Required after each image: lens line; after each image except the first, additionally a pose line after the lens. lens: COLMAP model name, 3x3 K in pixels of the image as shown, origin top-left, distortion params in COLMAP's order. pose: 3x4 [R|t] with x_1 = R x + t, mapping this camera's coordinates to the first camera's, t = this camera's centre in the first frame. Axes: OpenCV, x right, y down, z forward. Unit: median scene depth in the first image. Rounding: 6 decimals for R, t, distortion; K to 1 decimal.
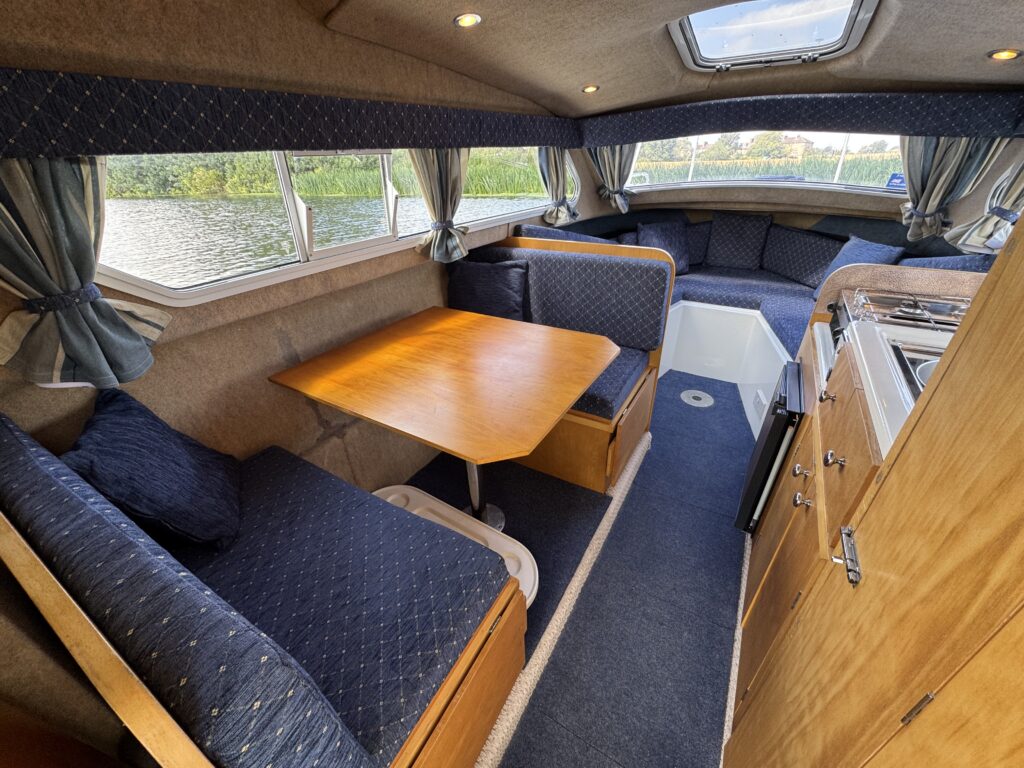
lens RADIAL K [[418.9, 0, 512.0], [0, 418.9, 384.0], [0, 0, 1]] dist [-0.001366, -0.000460]
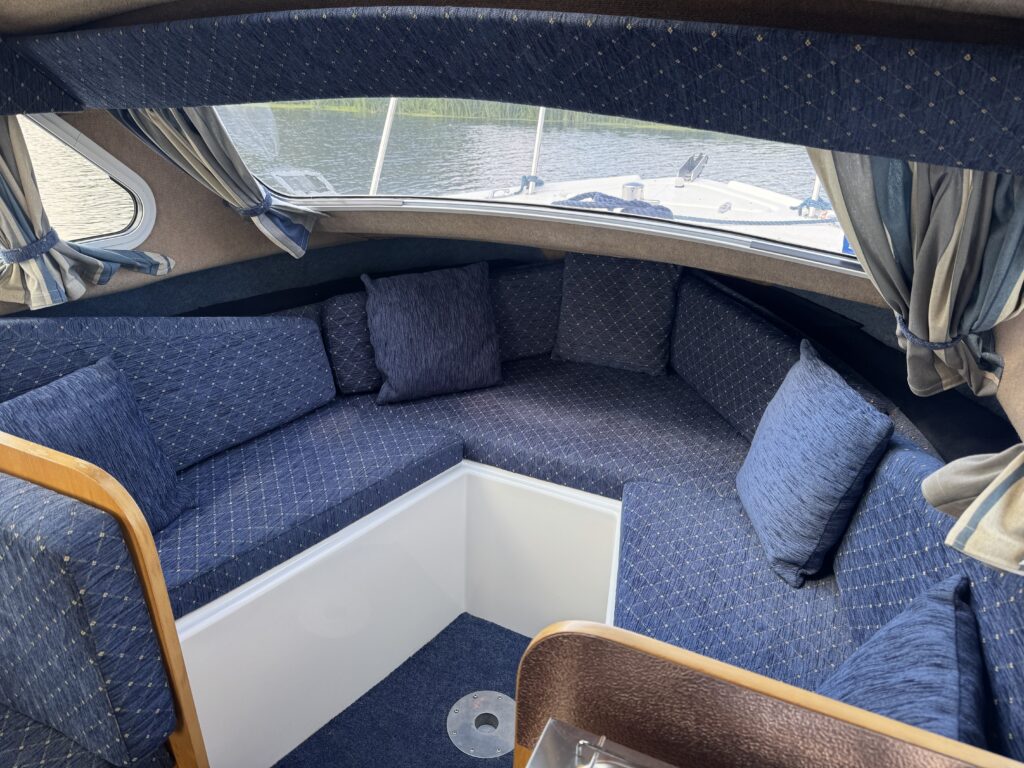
lens RADIAL K [[724.1, 0, 512.0], [0, 724.1, 384.0], [0, 0, 1]] dist [0.087059, -0.151500]
pose [[0.995418, 0.007158, 0.095353, 0.474431], [0.001385, 0.996010, -0.089226, -0.261289], [-0.095611, 0.088949, 0.991437, 0.343451]]
